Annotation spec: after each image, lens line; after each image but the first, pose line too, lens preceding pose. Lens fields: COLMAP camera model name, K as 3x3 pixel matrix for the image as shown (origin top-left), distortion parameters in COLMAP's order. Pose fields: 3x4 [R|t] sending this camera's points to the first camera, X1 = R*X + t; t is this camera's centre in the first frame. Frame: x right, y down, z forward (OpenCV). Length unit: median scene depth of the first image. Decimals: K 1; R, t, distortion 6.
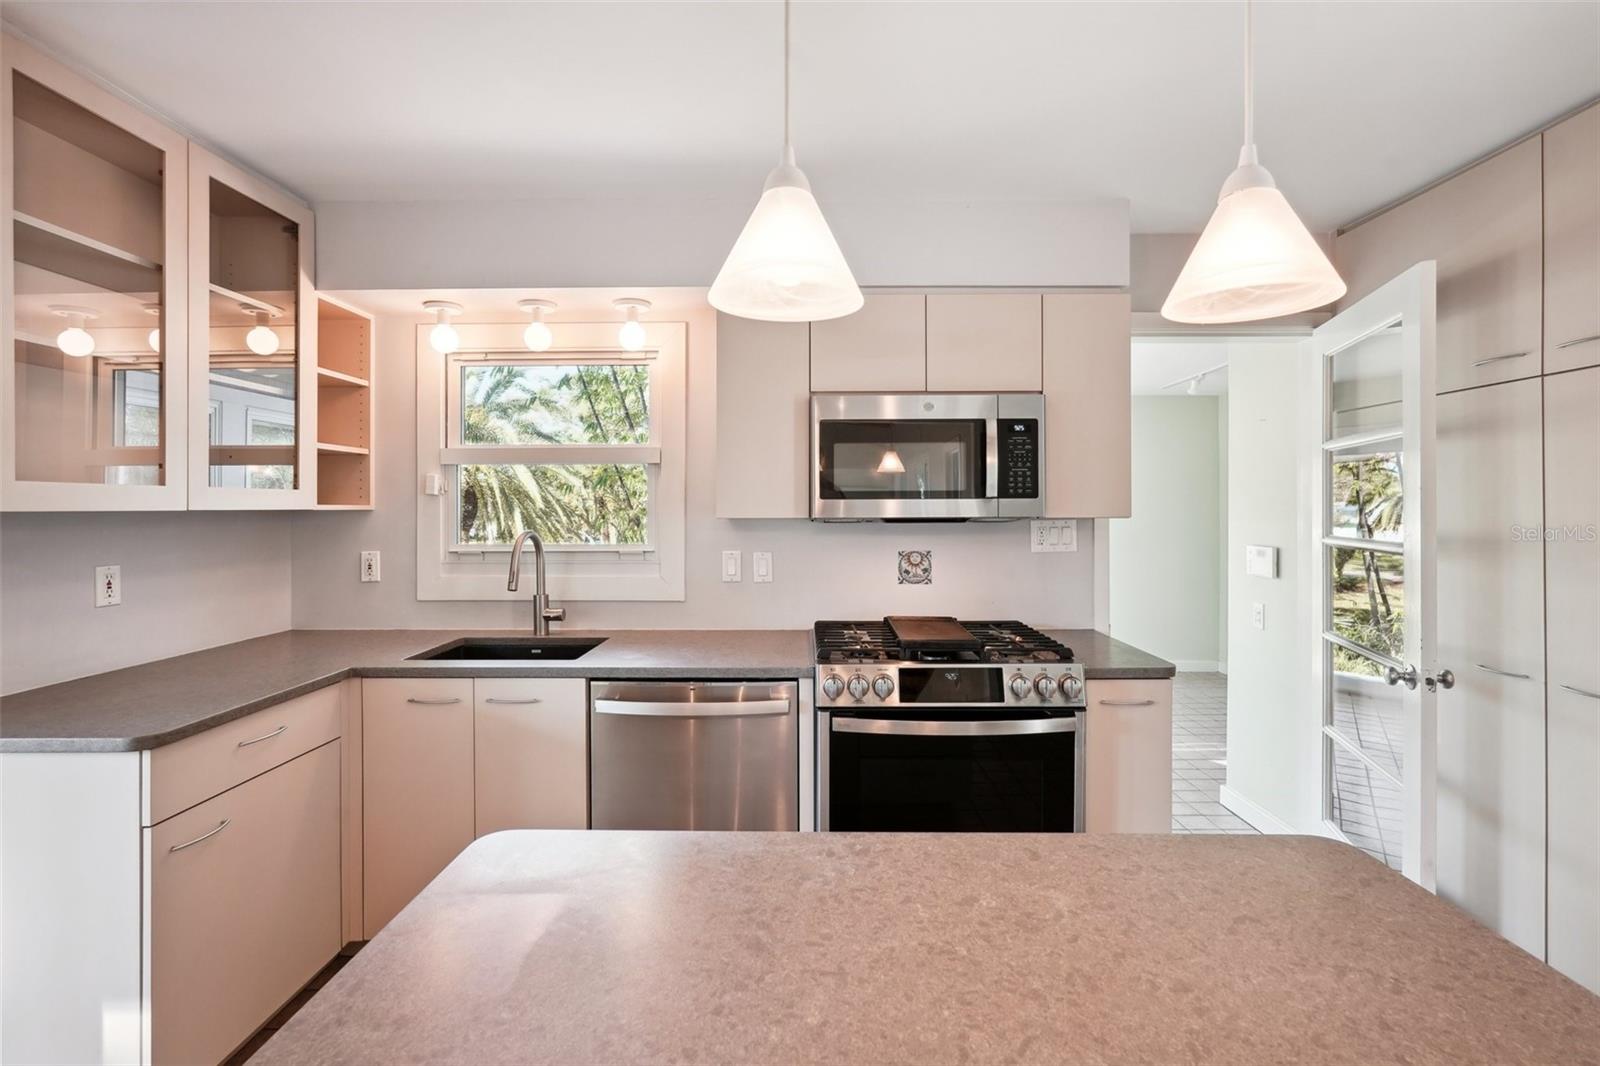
lens RADIAL K [[722.2, 0, 807.8], [0, 722.2, 511.2], [0, 0, 1]] dist [-0.005819, 0.004189]
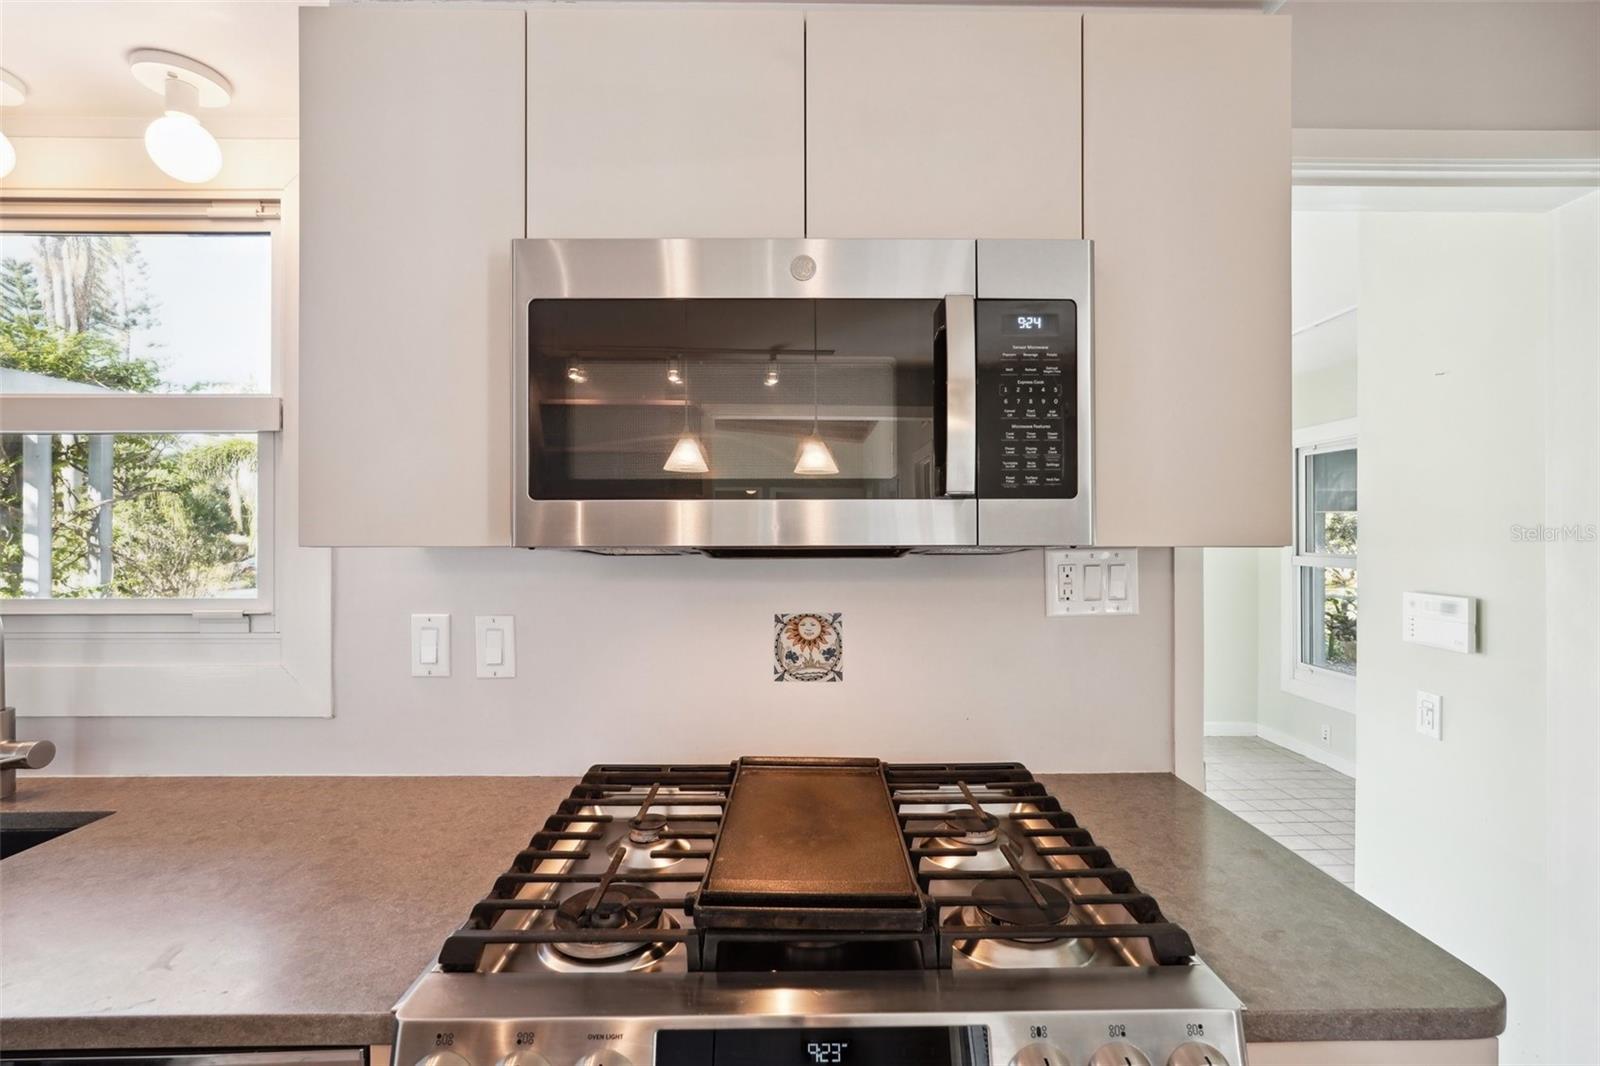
lens RADIAL K [[722.2, 0, 804.8], [0, 722.2, 531.4], [0, 0, 1]] dist [-0.005819, 0.004189]
pose [[0.999885, 0.002351, 0.014969, 0.146135], [-0.002300, 0.999991, -0.003440, 0.001662], [-0.014977, 0.003406, 0.999882, 0.541320]]
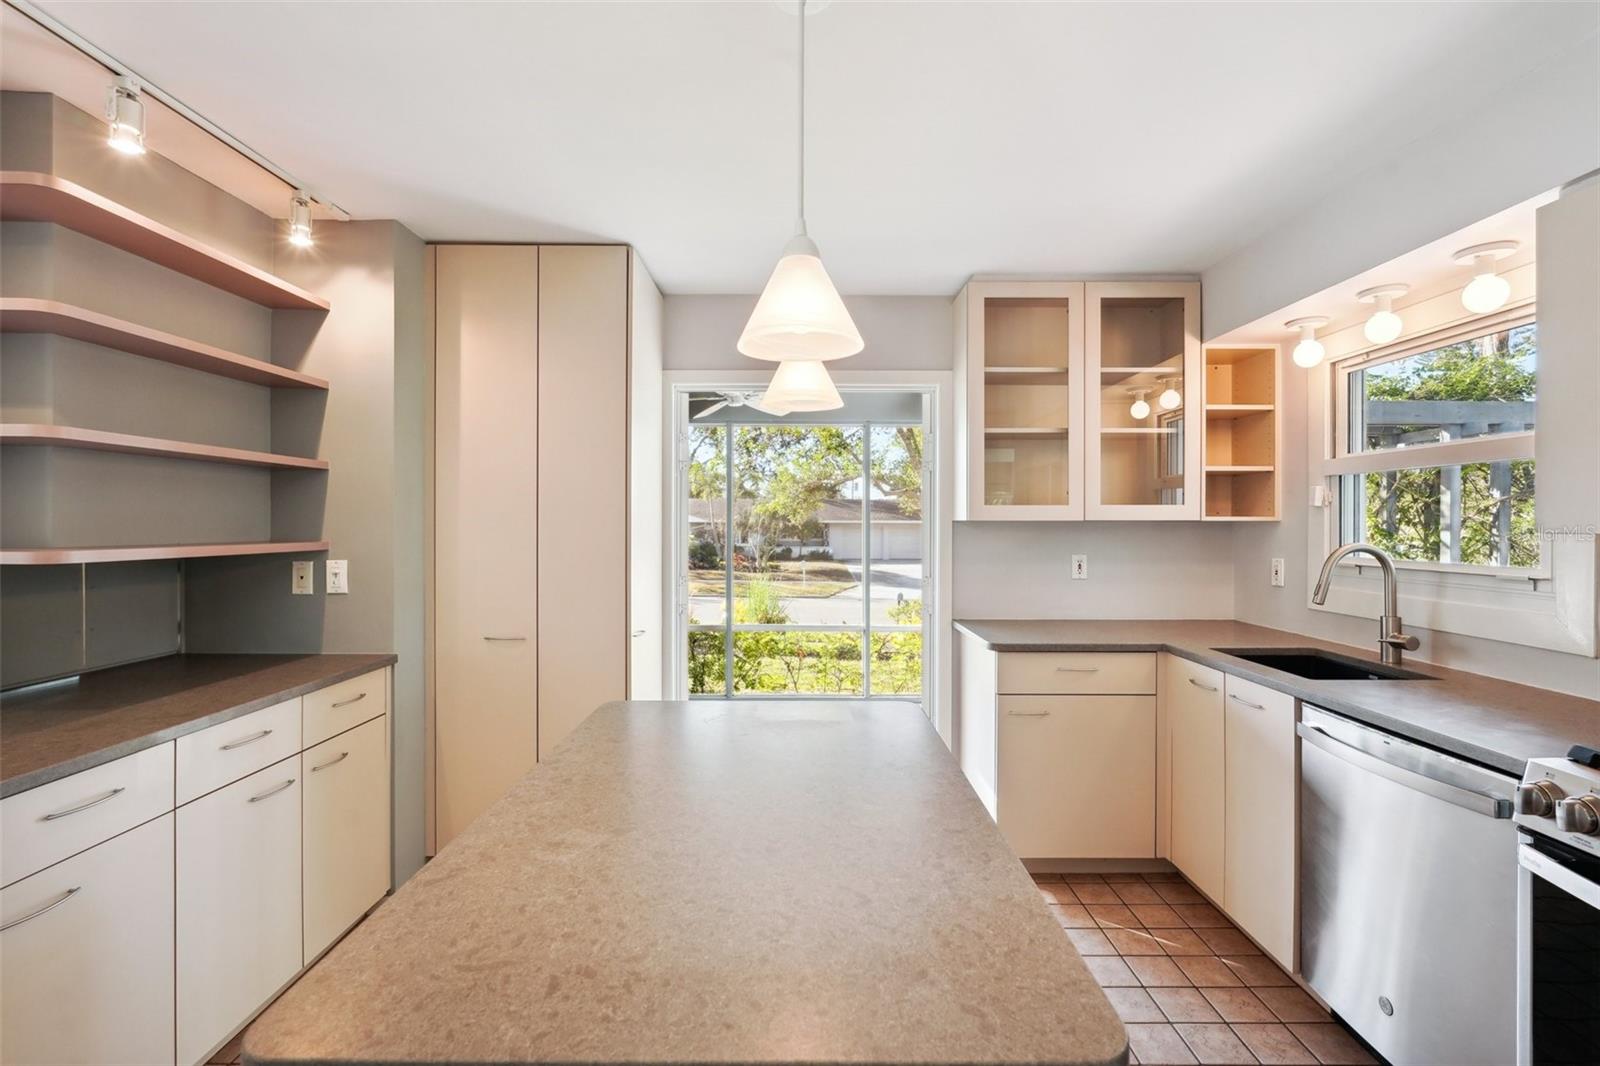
lens RADIAL K [[722.2, 0, 808.6], [0, 722.2, 526.3], [0, 0, 1]] dist [-0.005819, 0.004189]
pose [[0.024355, 0.007910, -0.999672, 0.505529], [-0.005562, 0.999954, 0.007777, 0.002042], [0.999688, 0.005371, 0.024398, 0.269353]]
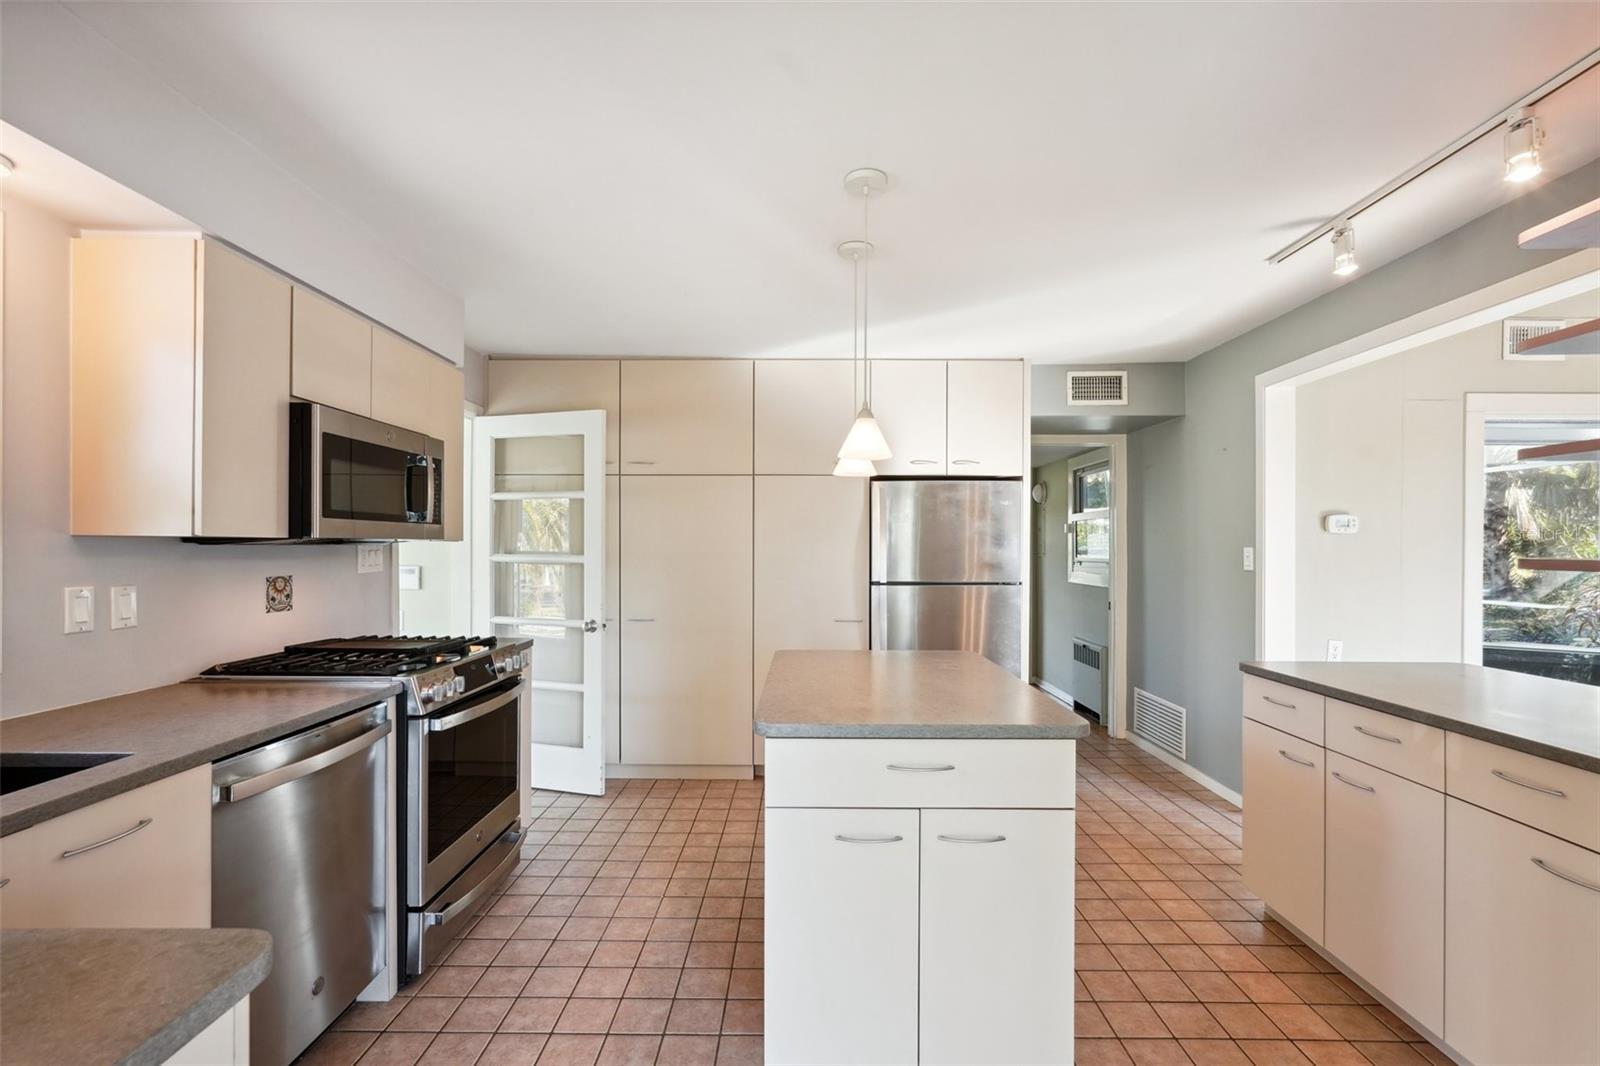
lens RADIAL K [[722.2, 0, 793.9], [0, 722.2, 541.5], [0, 0, 1]] dist [-0.005819, 0.004189]
pose [[0.022600, 0.008832, 0.999706, -0.808436], [0.002939, 0.999956, -0.008901, 0.021871], [-0.999740, 0.003139, 0.022573, 0.333512]]
